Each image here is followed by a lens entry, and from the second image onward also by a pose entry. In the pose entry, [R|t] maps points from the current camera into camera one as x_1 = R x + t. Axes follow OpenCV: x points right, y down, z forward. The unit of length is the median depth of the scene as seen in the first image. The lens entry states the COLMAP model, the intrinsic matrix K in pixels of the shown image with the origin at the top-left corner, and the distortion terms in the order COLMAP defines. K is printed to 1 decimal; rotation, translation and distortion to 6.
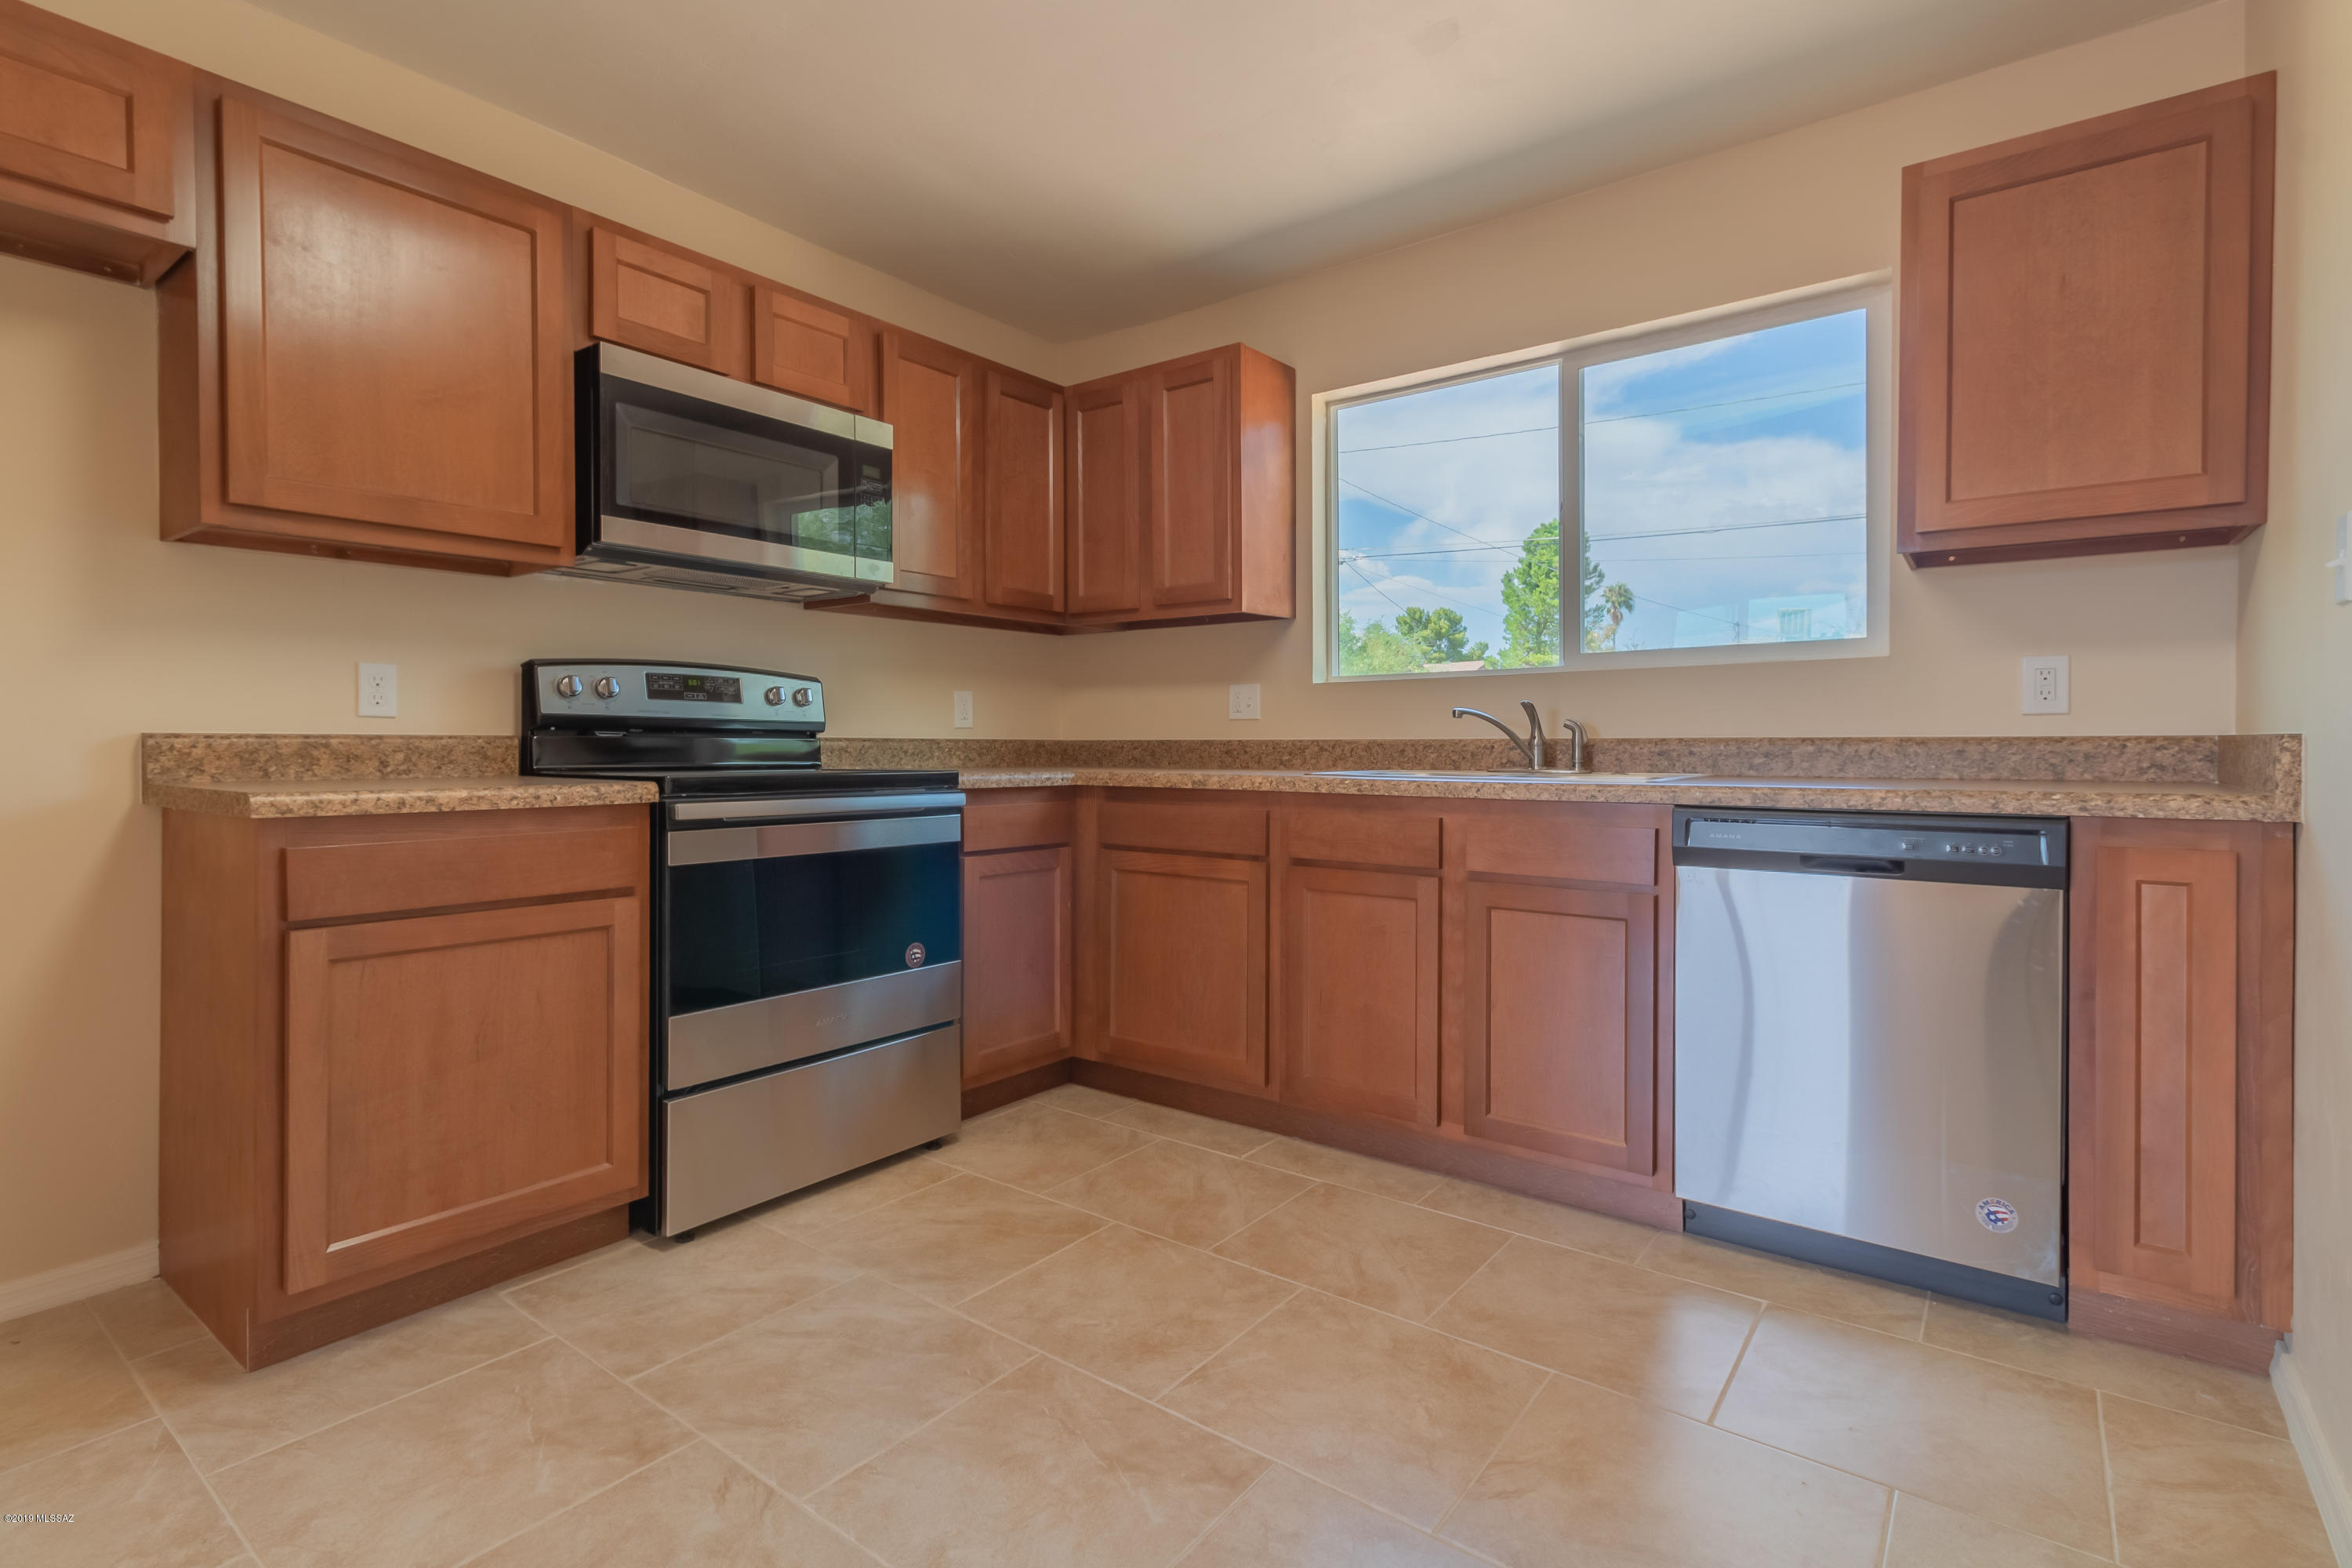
lens RADIAL K [[1108.5, 0, 1177.7], [0, 1108.5, 754.3], [0, 0, 1]] dist [0.002126, 0.000210]
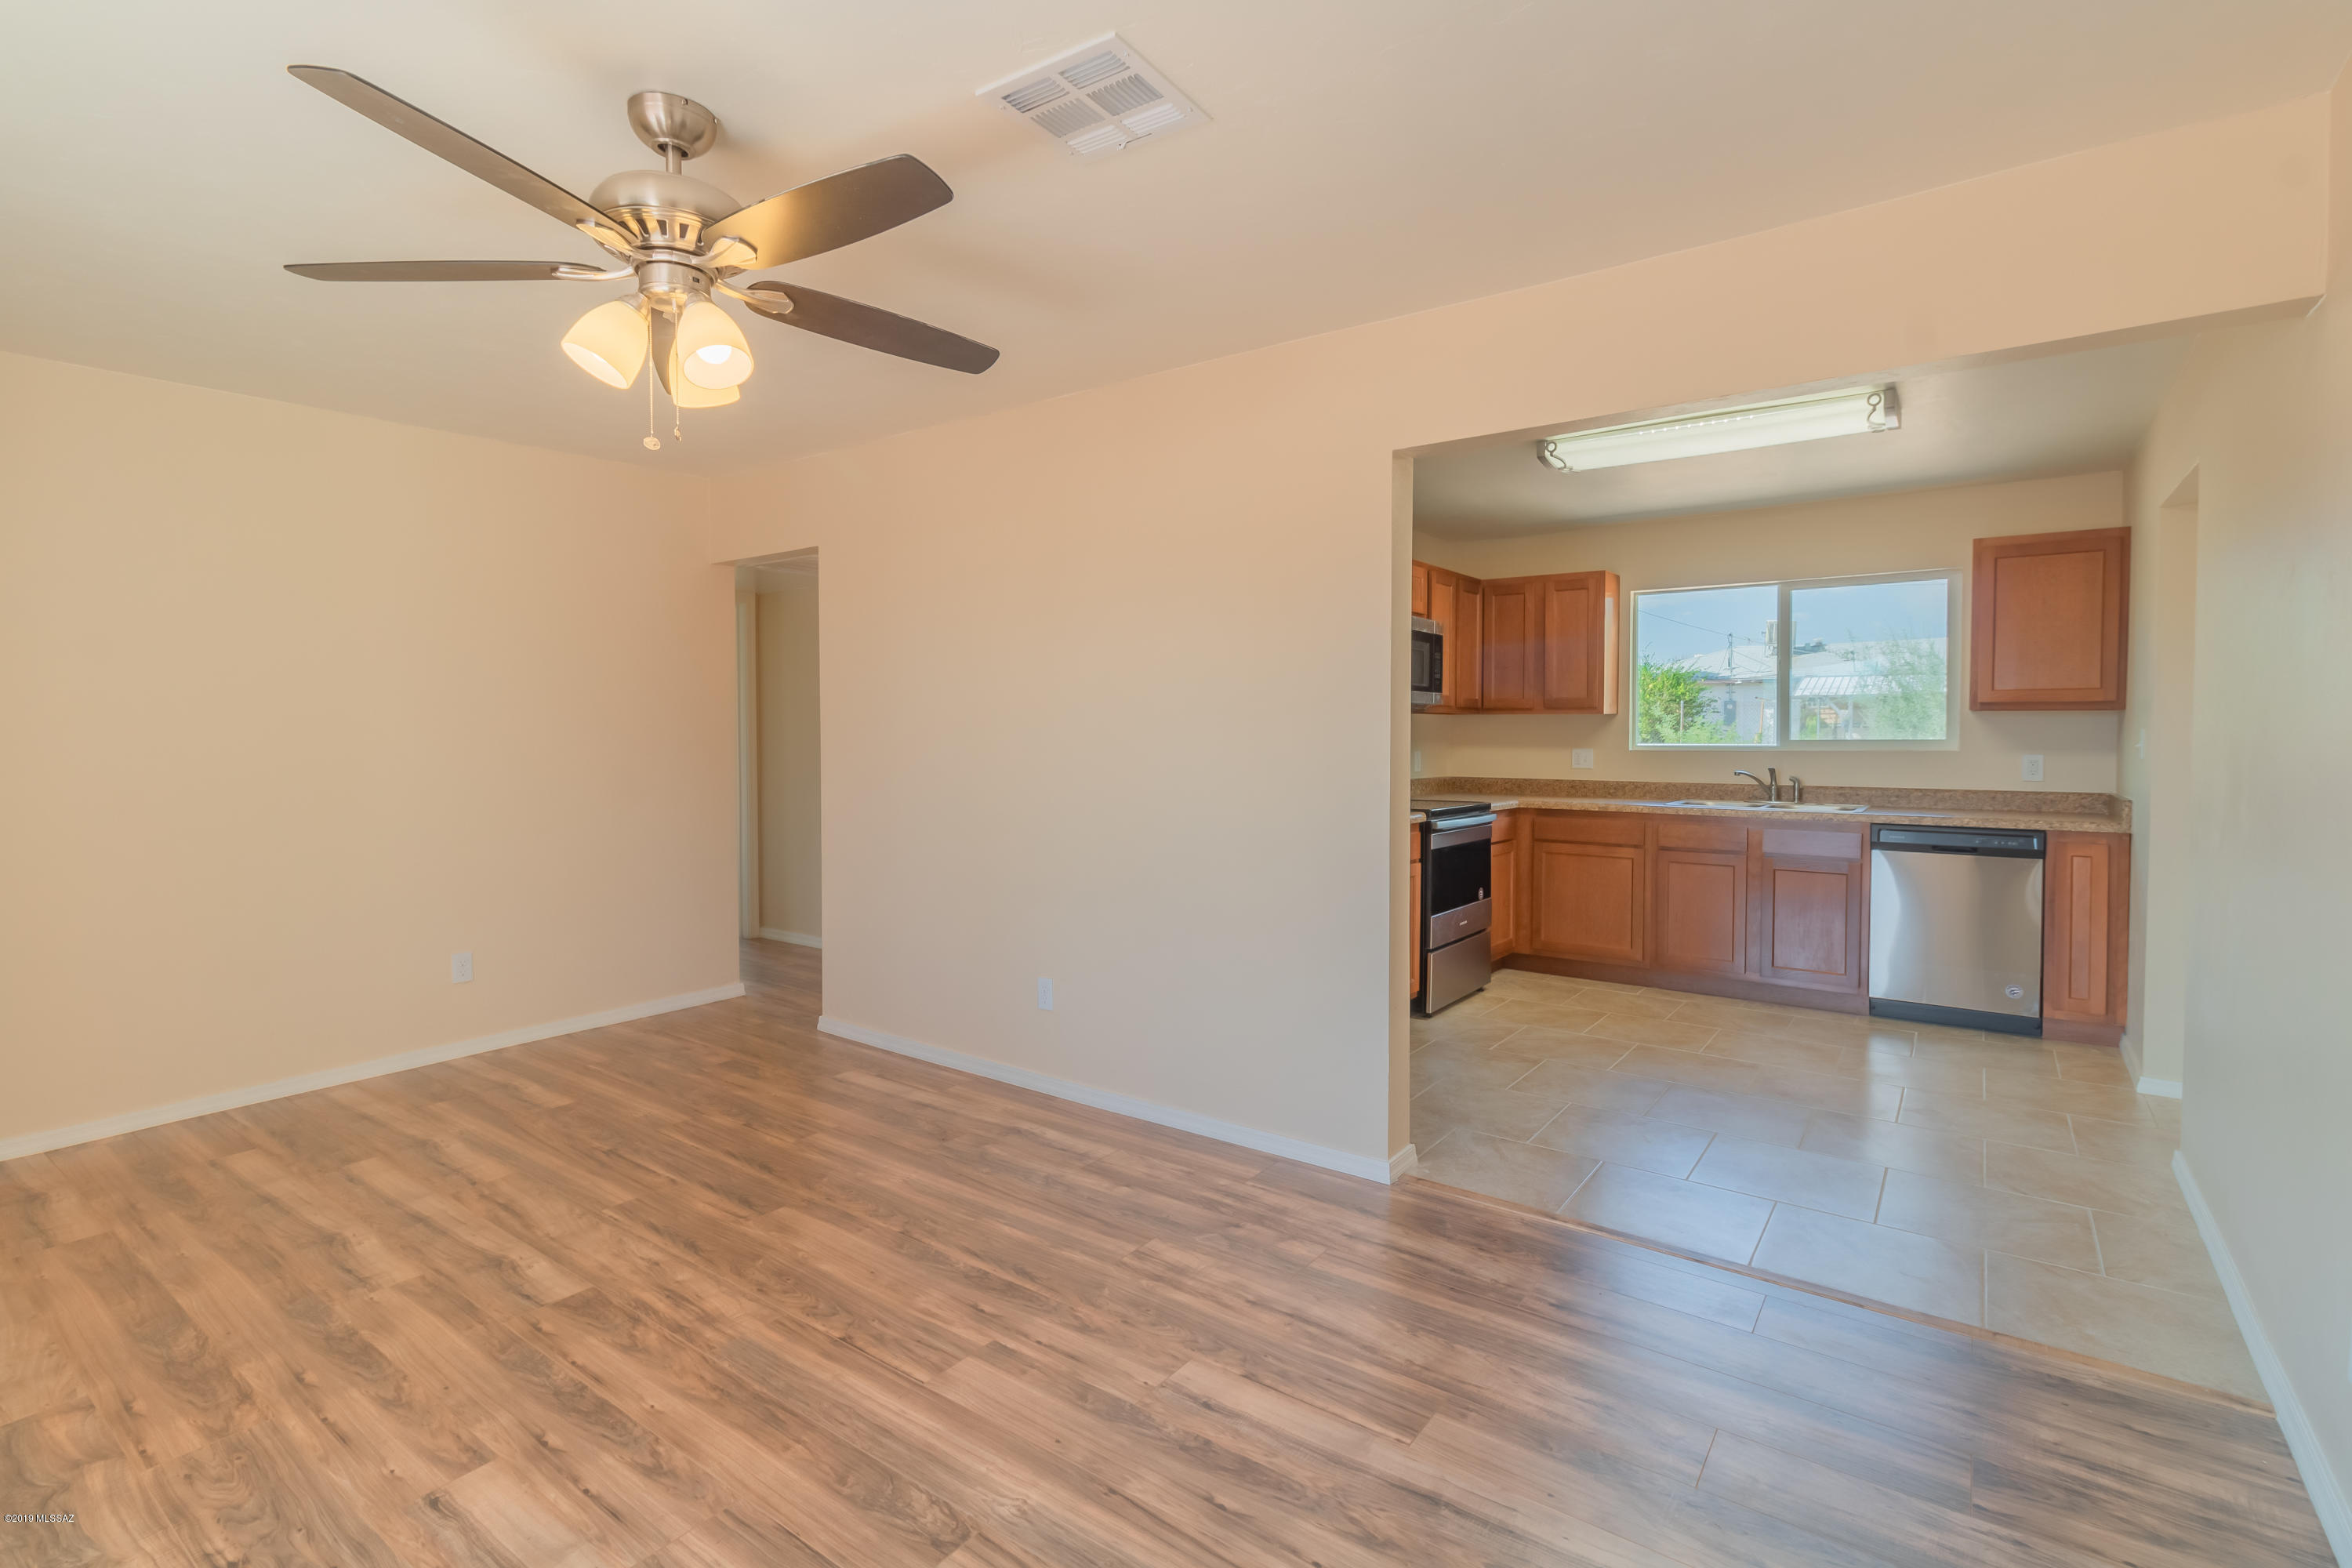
lens RADIAL K [[1092.2, 0, 1175.2], [0, 1092.2, 756.2], [0, 0, 1]] dist [0.000381, -0.000443]
pose [[0.999874, 0.002959, 0.015573, -0.908154], [-0.003113, 0.999947, 0.009856, -0.097590], [-0.015543, -0.009903, 0.999830, -1.084571]]
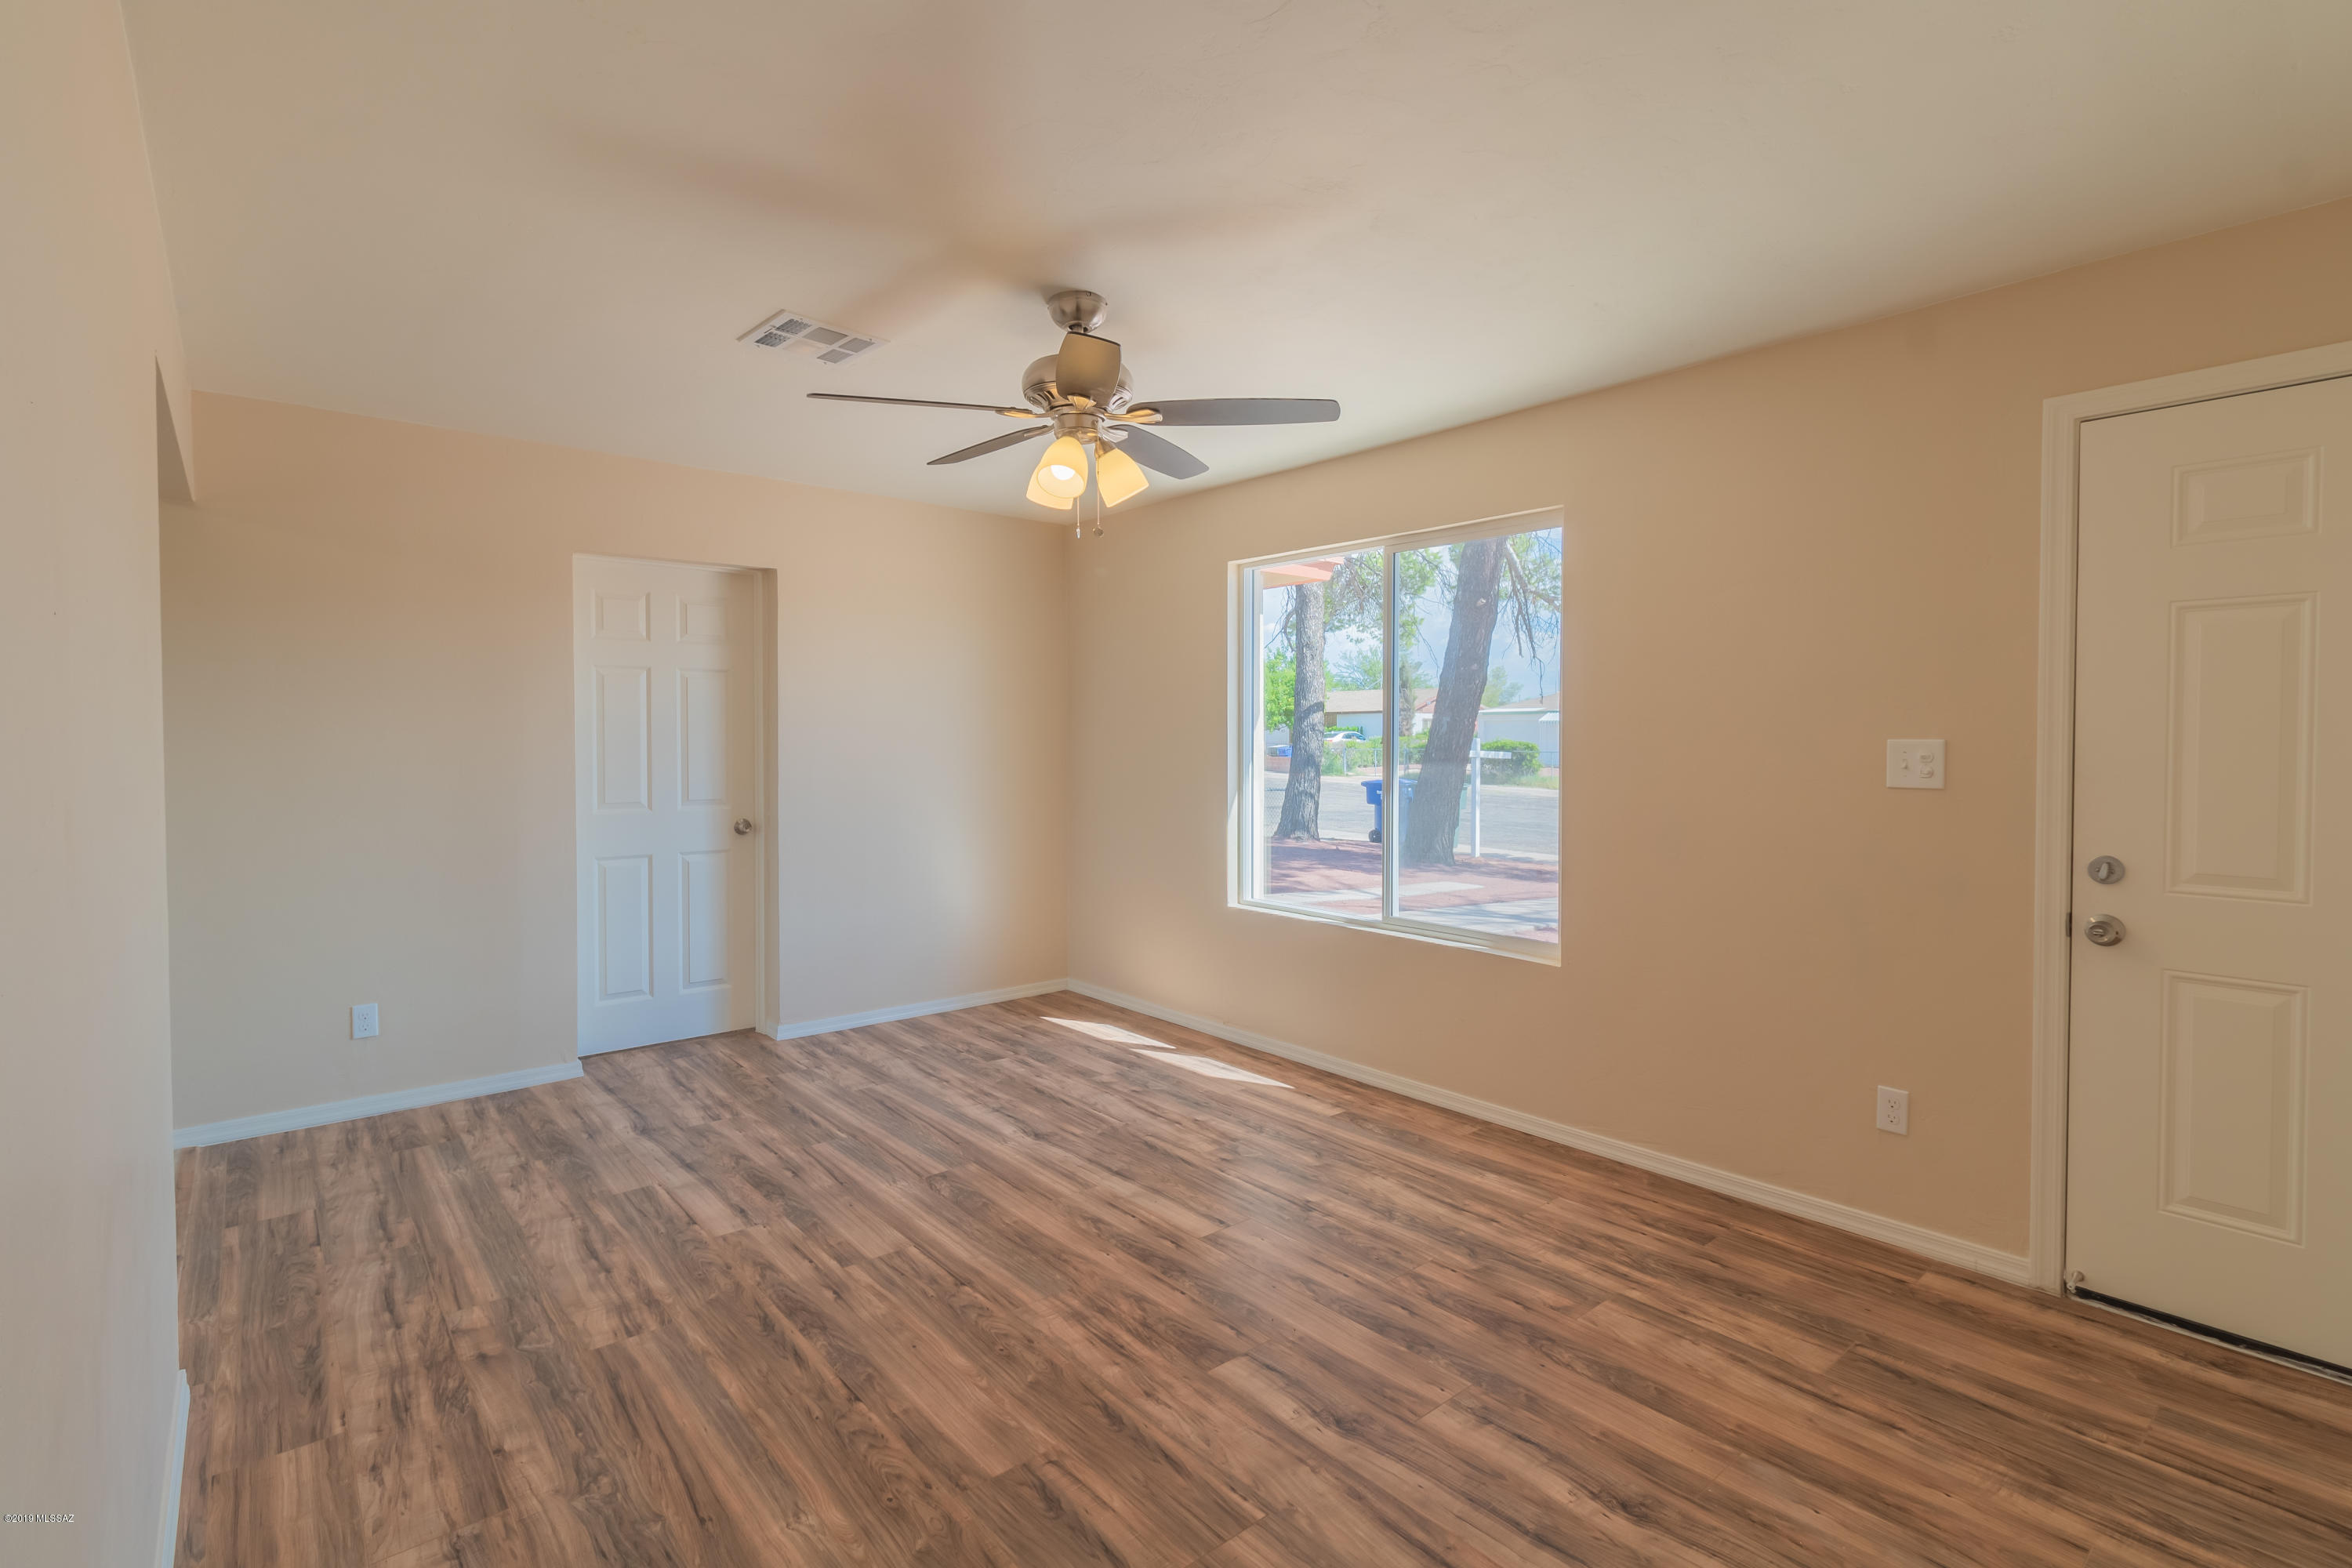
lens RADIAL K [[1092.2, 0, 1175.2], [0, 1092.2, 756.2], [0, 0, 1]] dist [0.000381, -0.000443]
pose [[-0.975195, -0.000082, 0.221349, -1.626482], [0.007210, 0.999457, 0.032137, -0.134817], [-0.221232, 0.032936, -0.974665, 0.858549]]
